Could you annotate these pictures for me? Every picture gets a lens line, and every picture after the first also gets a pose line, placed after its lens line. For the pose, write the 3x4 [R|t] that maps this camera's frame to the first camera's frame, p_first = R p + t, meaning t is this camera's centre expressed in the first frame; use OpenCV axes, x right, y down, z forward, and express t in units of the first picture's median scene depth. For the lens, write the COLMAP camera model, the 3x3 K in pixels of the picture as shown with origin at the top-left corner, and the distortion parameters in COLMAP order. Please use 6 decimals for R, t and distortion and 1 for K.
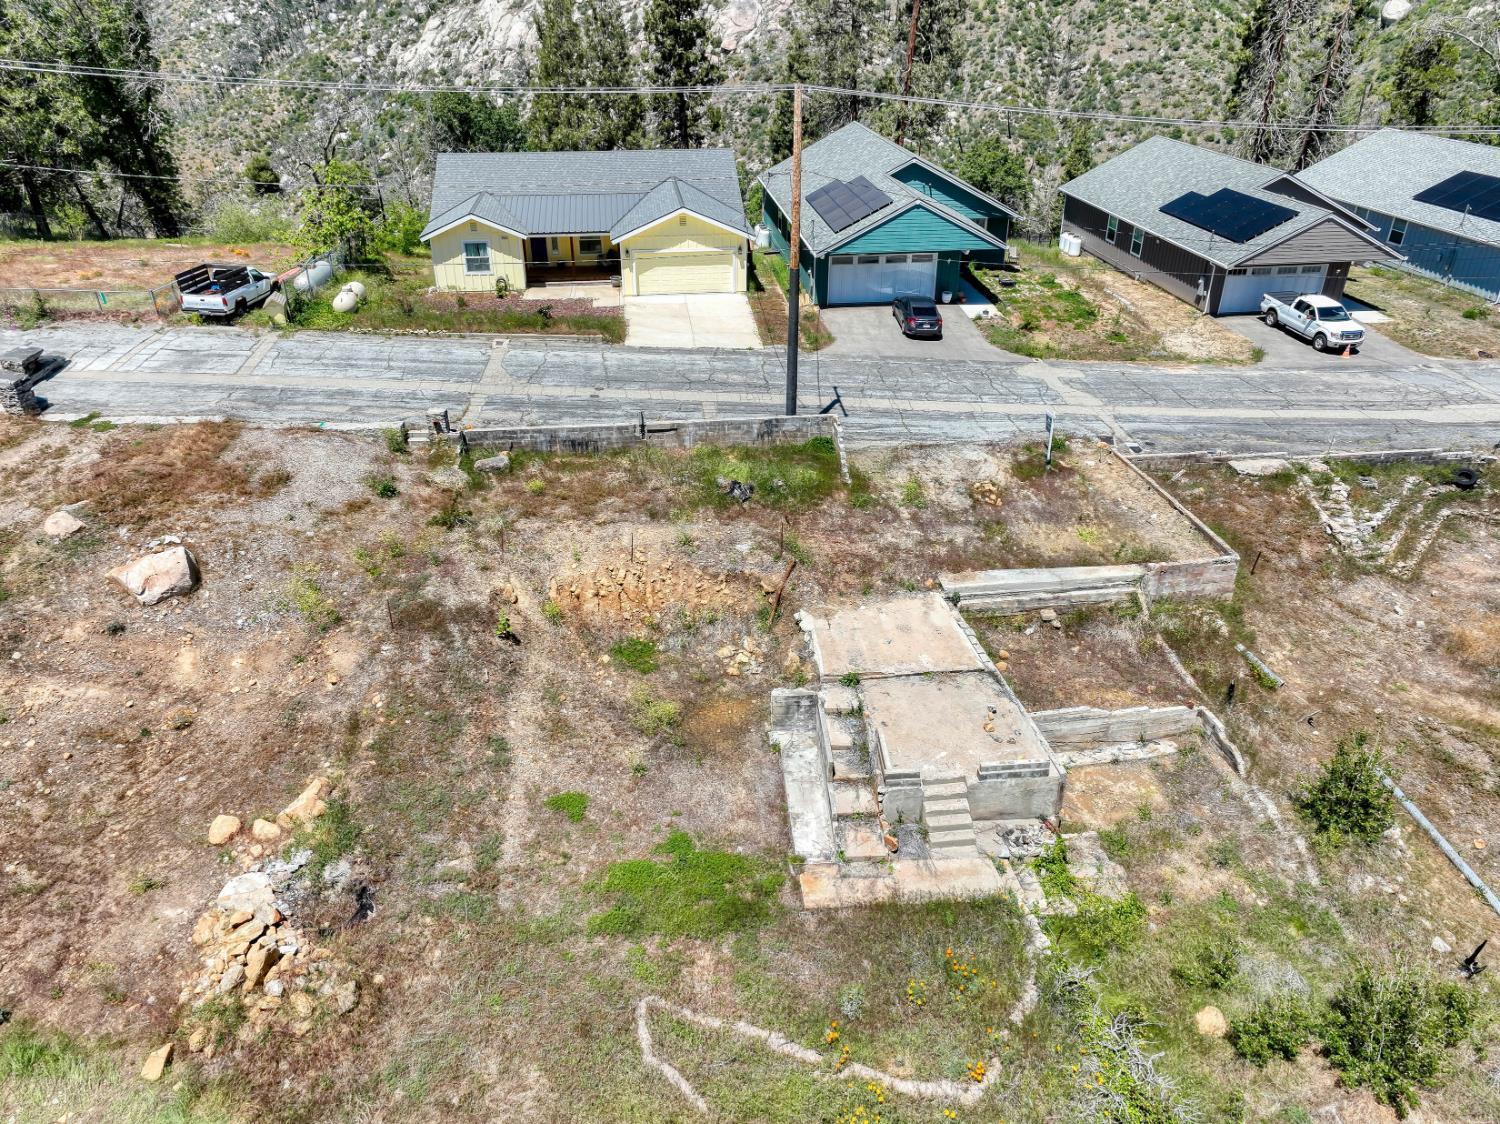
lens RADIAL K [[1045.7, 0, 748.5], [0, 1045.7, 562.0], [0, 0, 1]] dist [0.015488, 0.021693]
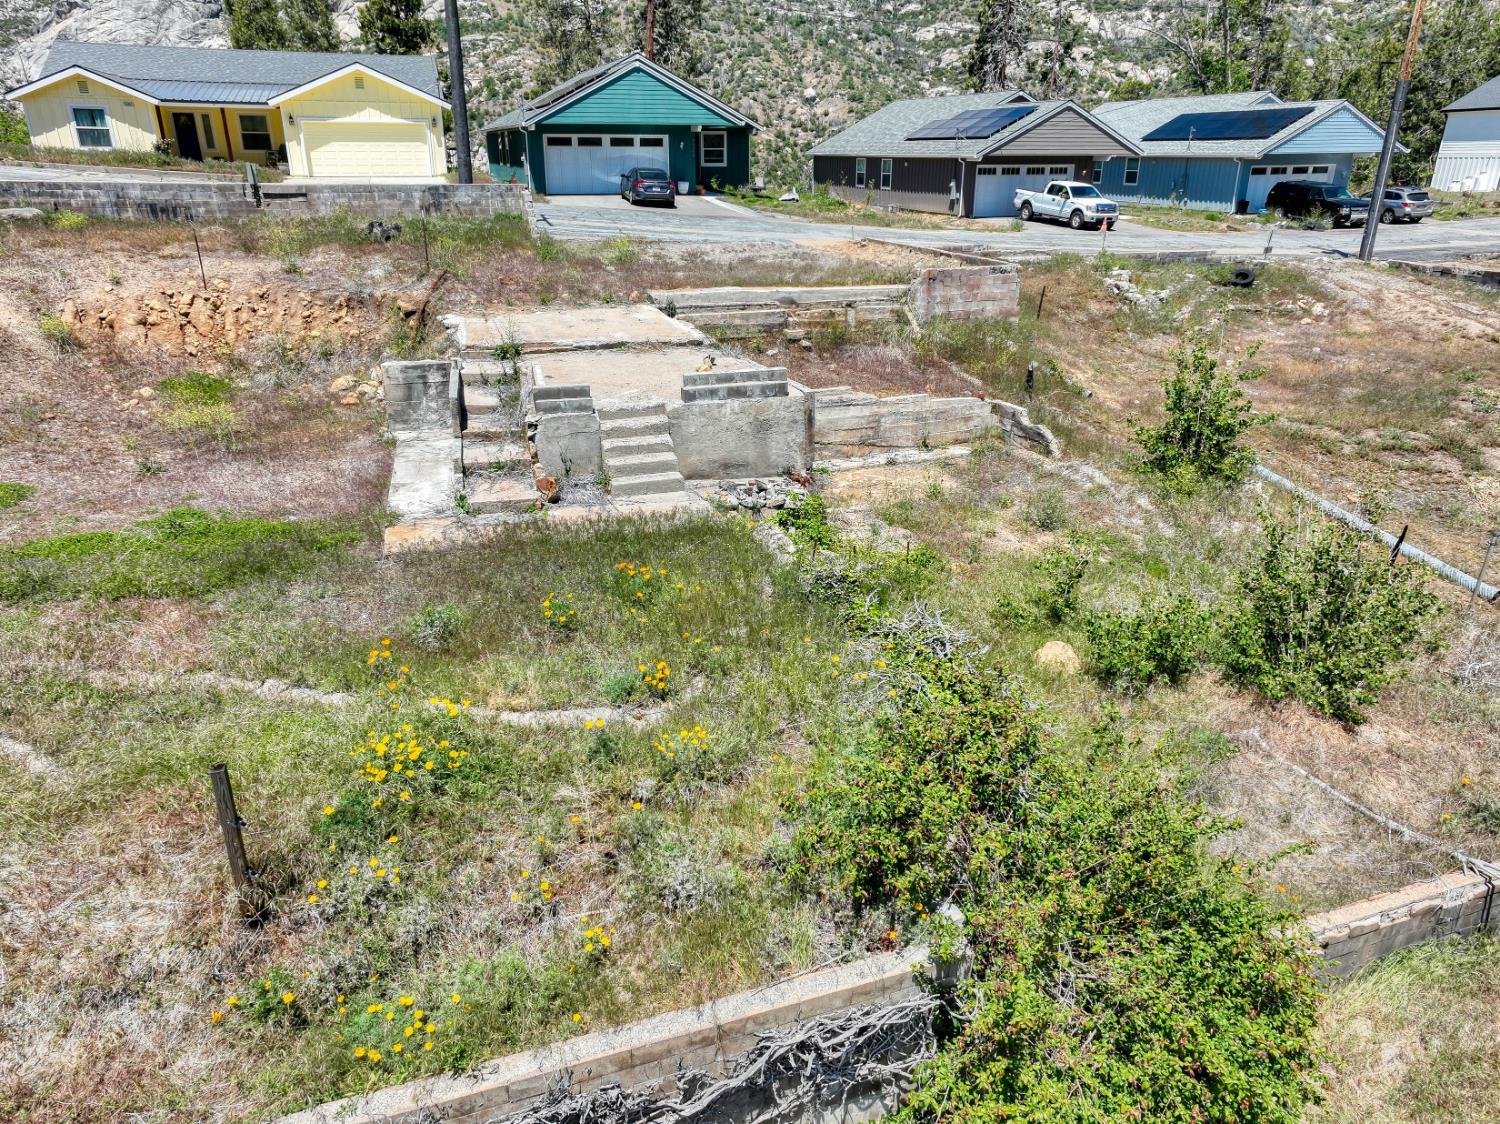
lens RADIAL K [[1045.7, 0, 747.4], [0, 1045.7, 562.1], [0, 0, 1]] dist [0.015488, 0.021693]
pose [[0.981535, -0.066261, 0.179438, 0.104586], [0.090333, 0.987458, -0.129487, 0.304049], [-0.168608, 0.143305, 0.975210, 0.287950]]
